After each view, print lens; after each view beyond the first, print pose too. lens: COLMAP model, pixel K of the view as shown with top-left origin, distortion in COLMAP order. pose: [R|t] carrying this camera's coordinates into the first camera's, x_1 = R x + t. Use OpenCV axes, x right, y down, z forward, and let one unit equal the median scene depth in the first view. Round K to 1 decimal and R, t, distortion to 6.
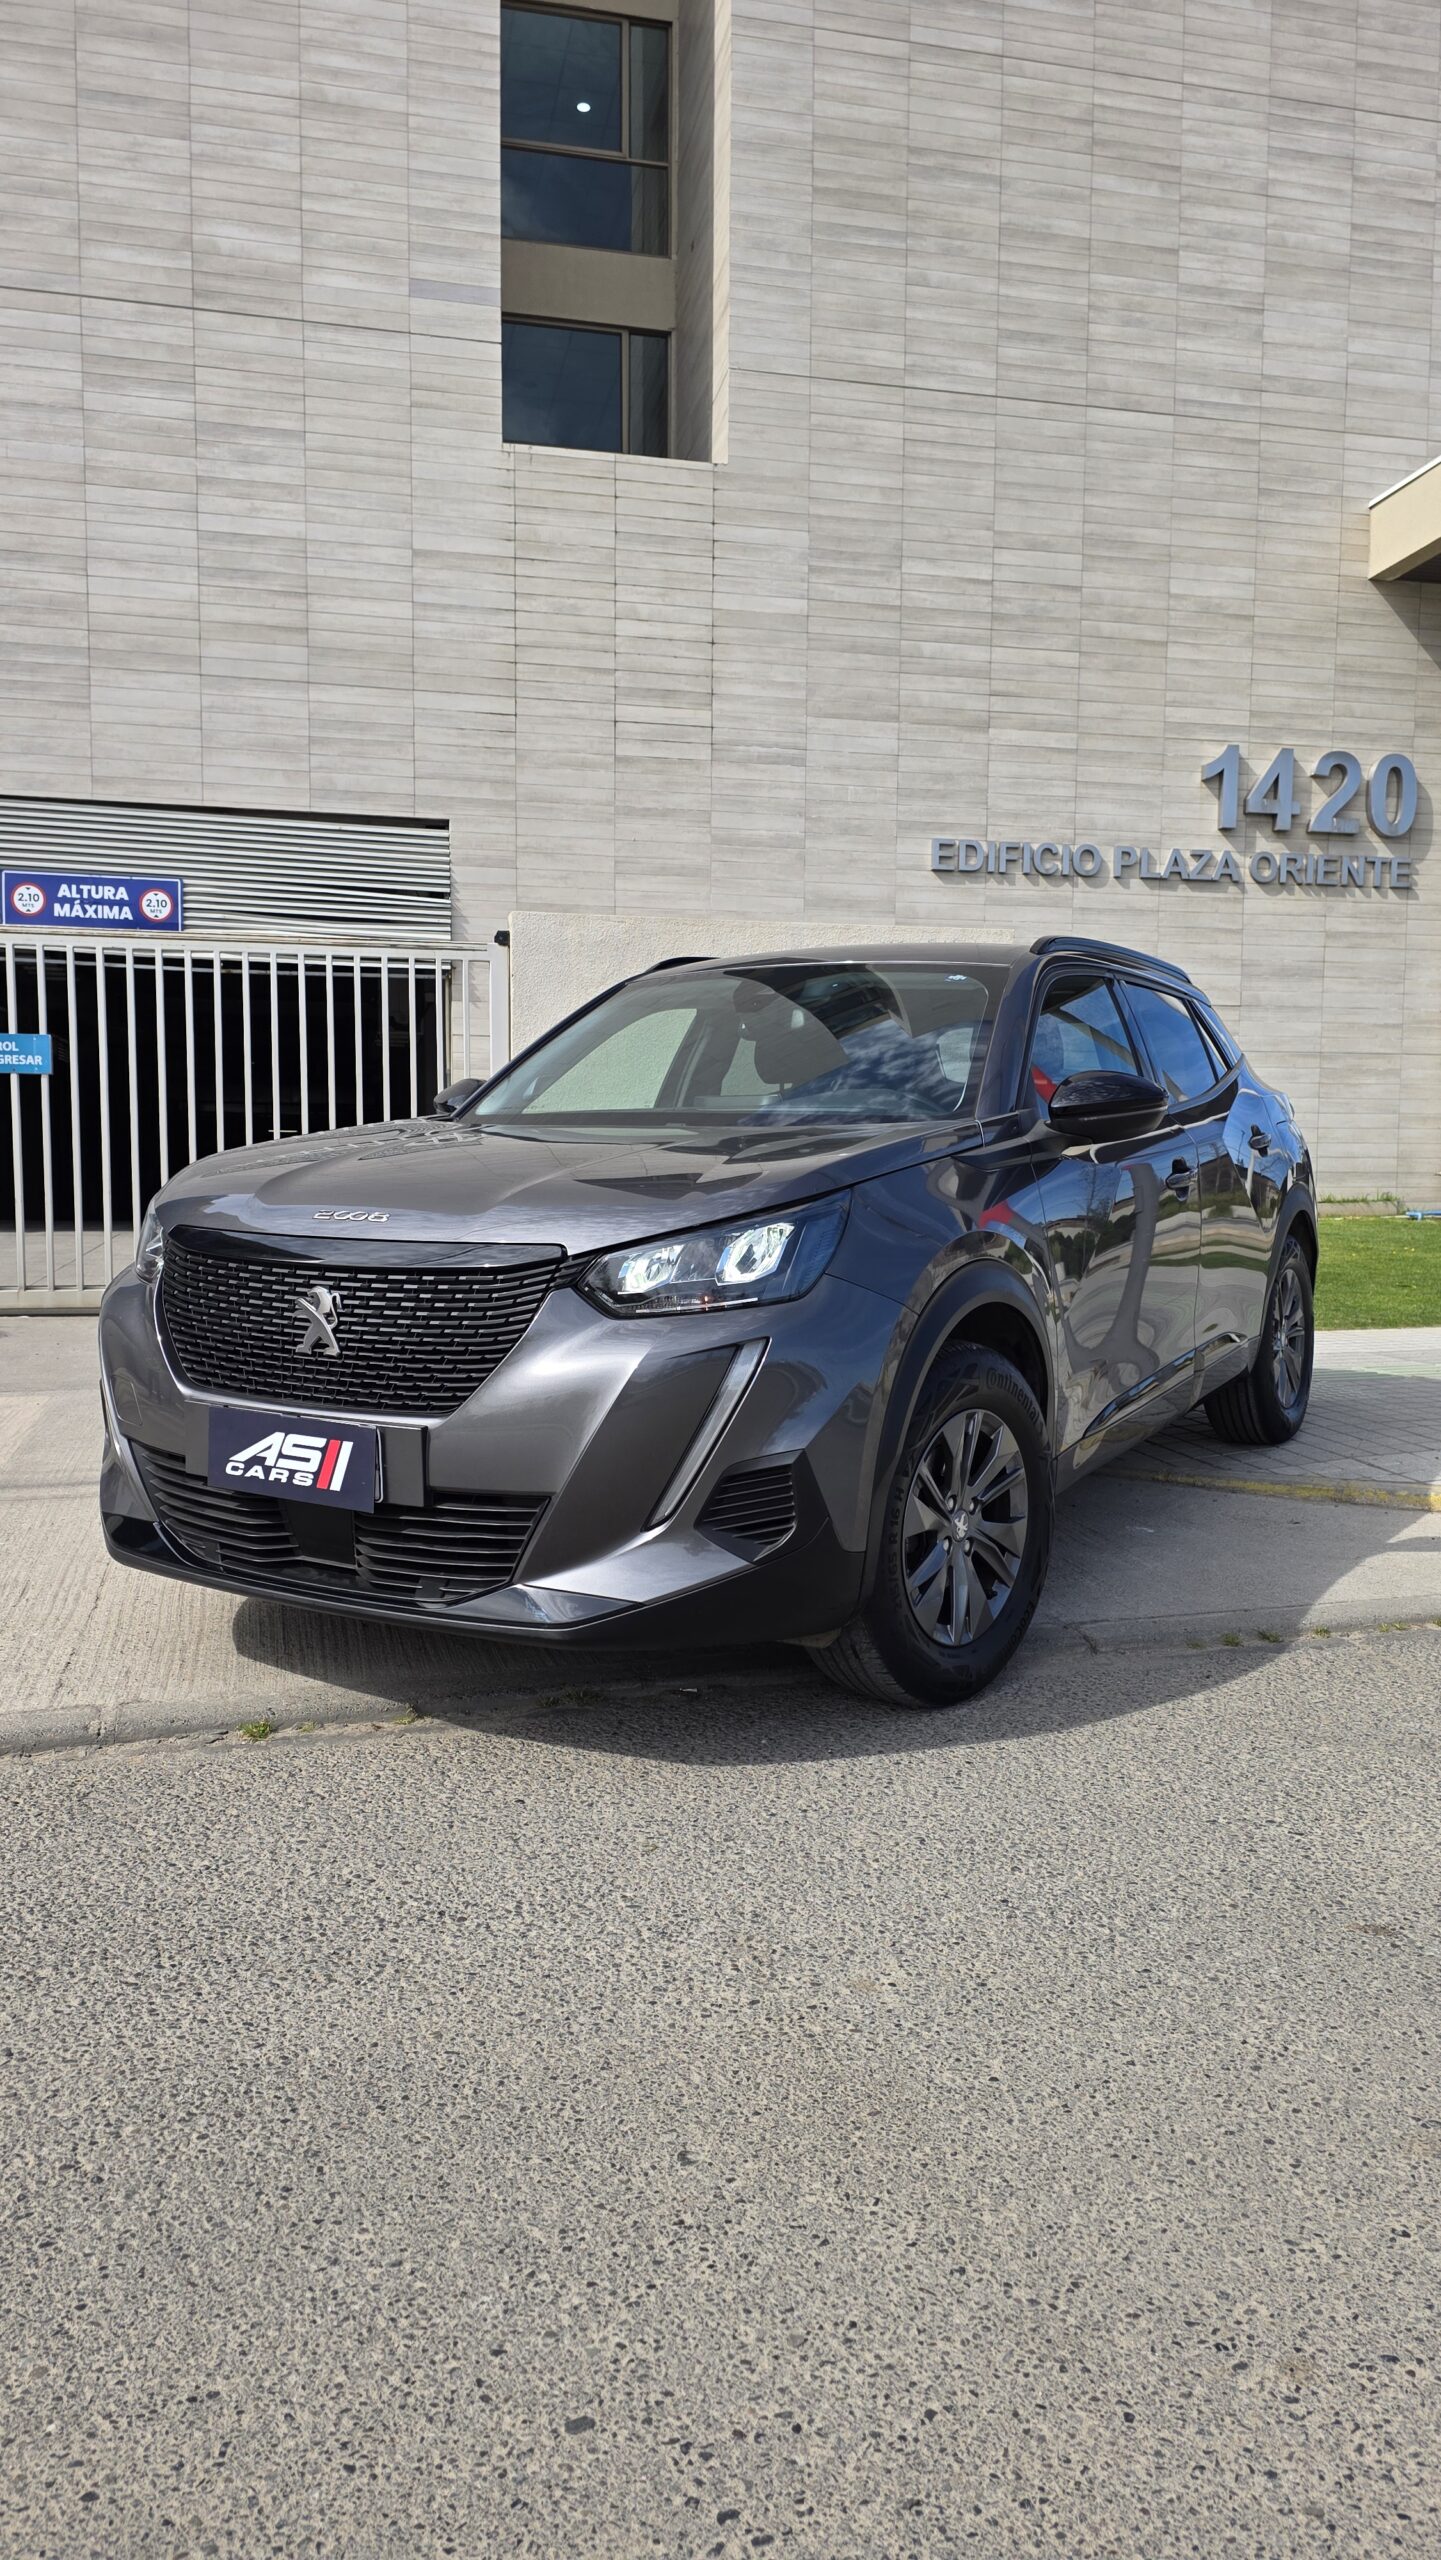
lens RADIAL K [[1704.6, 0, 720.1], [0, 1704.6, 1312.7], [0, 0, 1]] dist [0.060777, -0.050954]
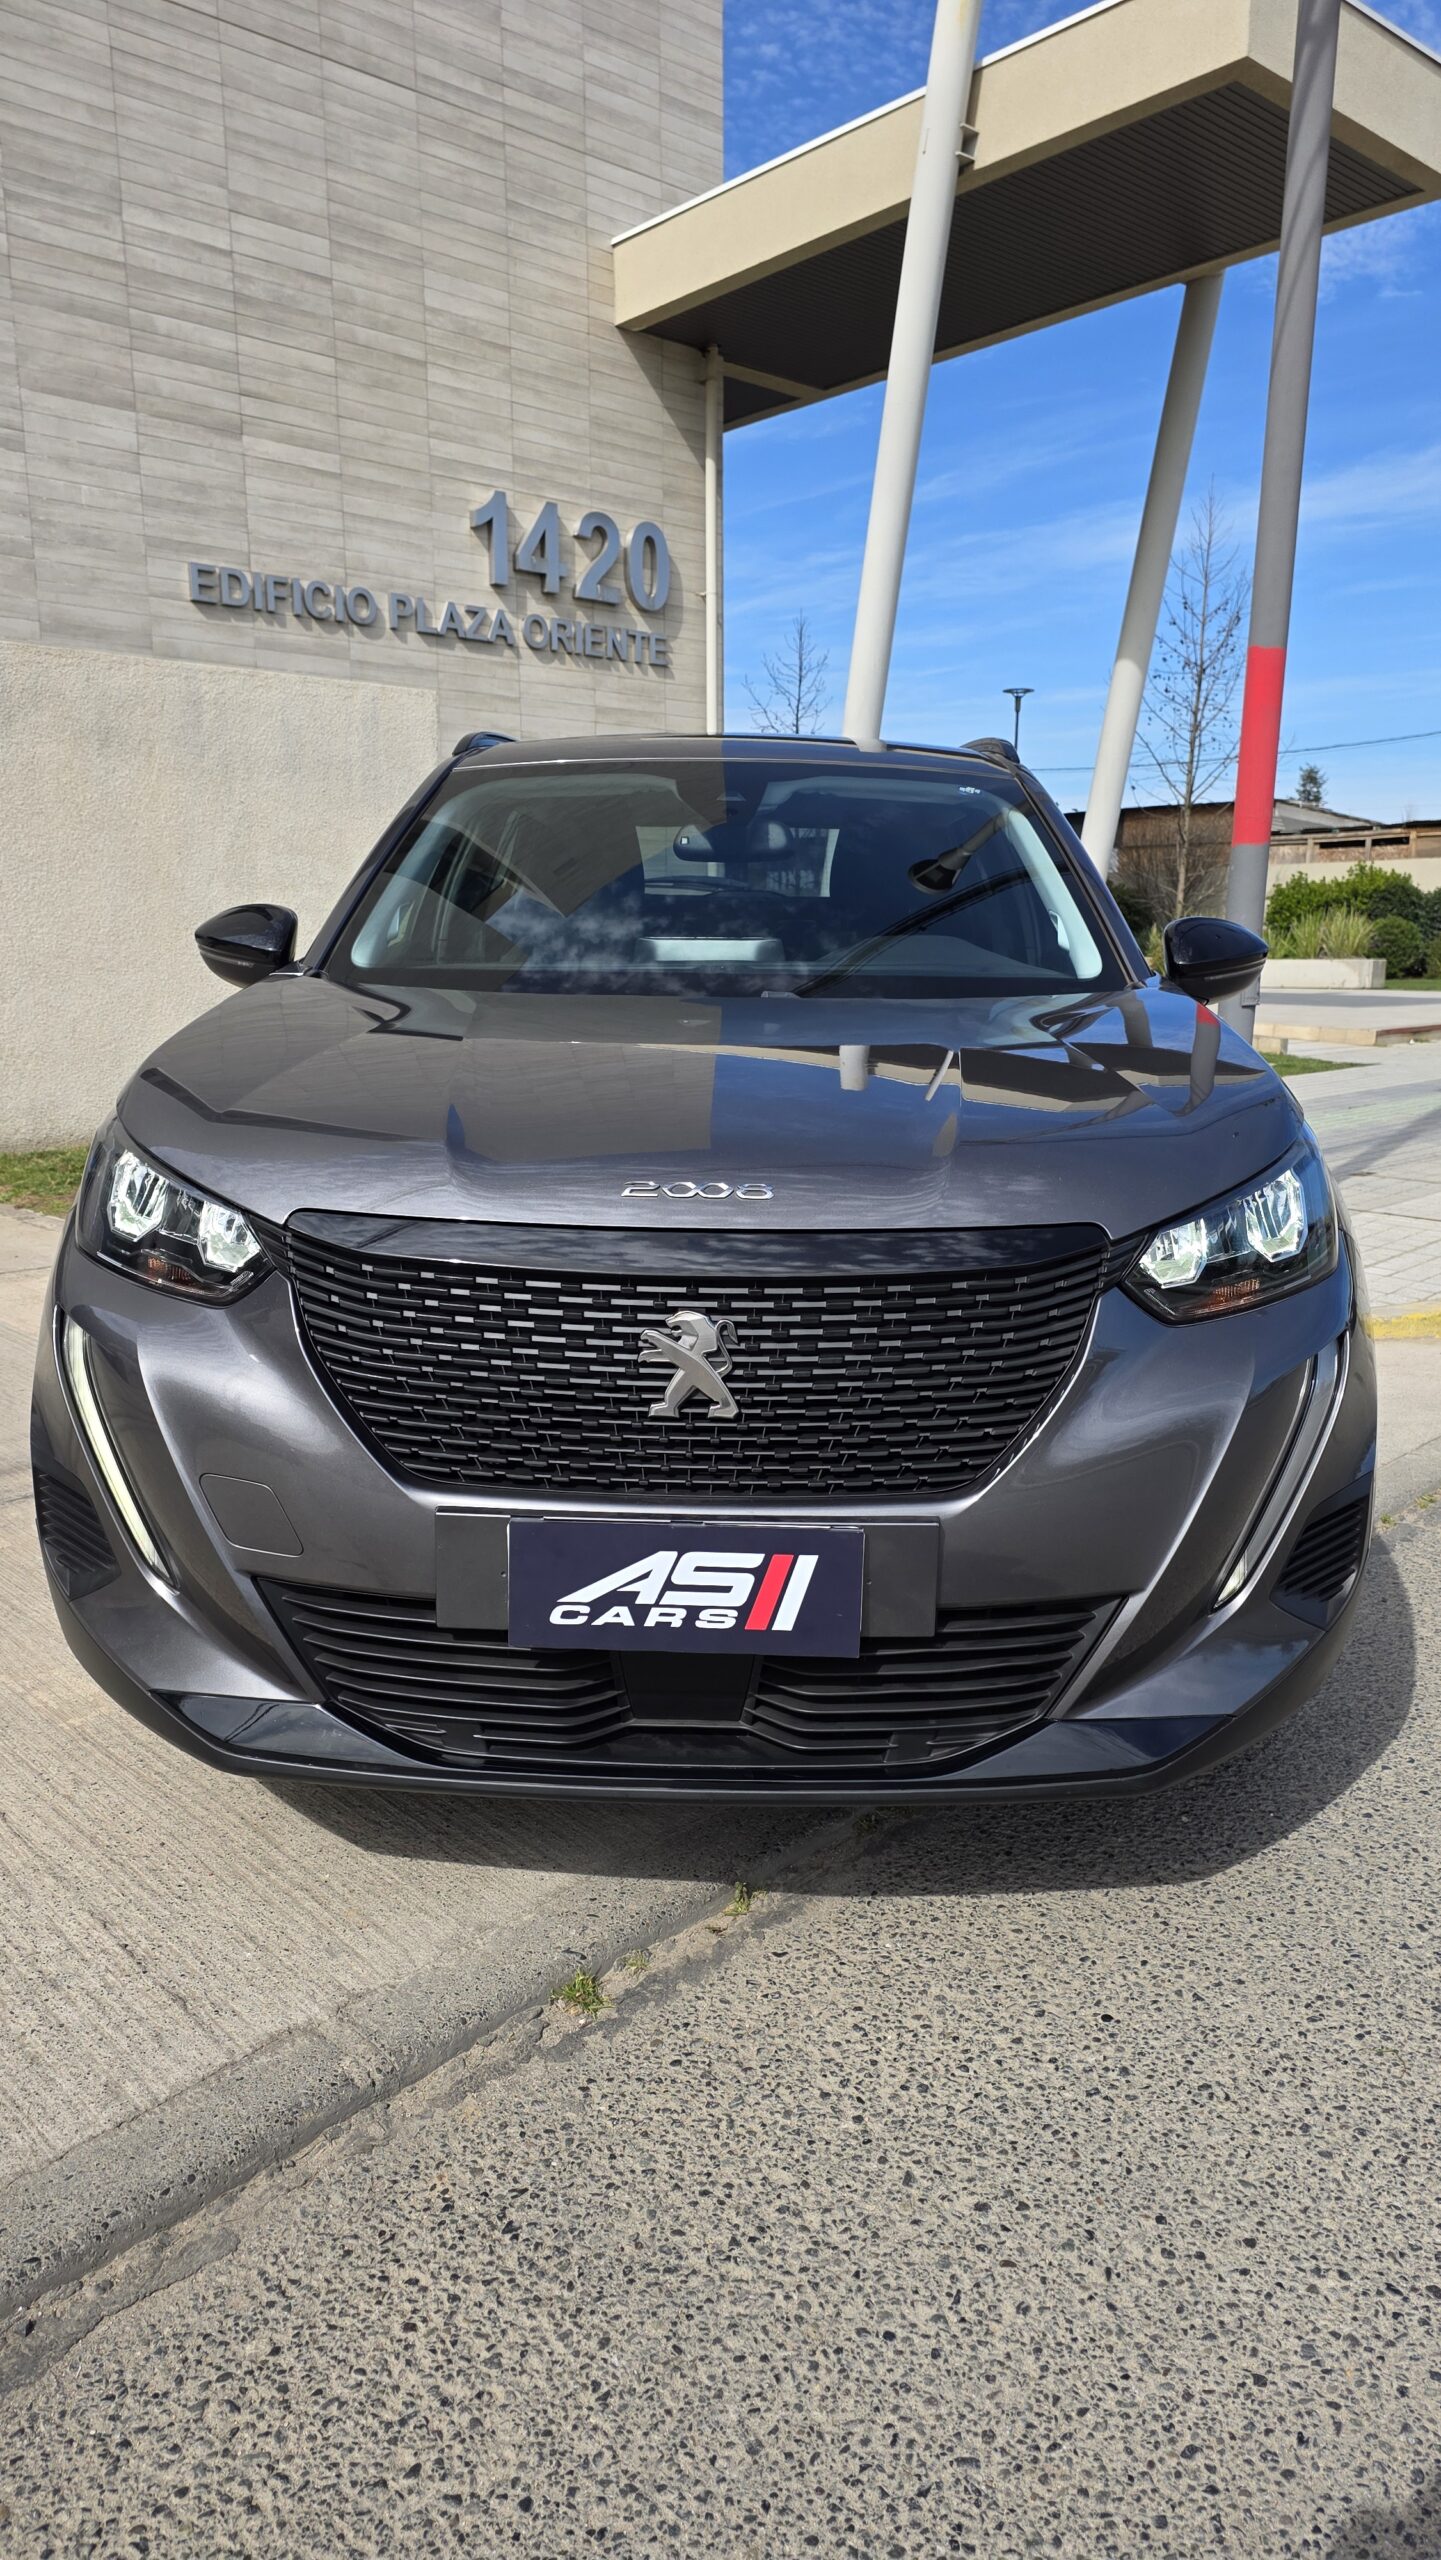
lens RADIAL K [[1704.6, 0, 720.1], [0, 1704.6, 1312.7], [0, 0, 1]] dist [0.060777, -0.050954]
pose [[0.876266, -0.107362, 0.469715, -0.088544], [0.043856, 0.988584, 0.144144, -0.017752], [-0.479828, -0.105709, 0.870971, 0.077610]]
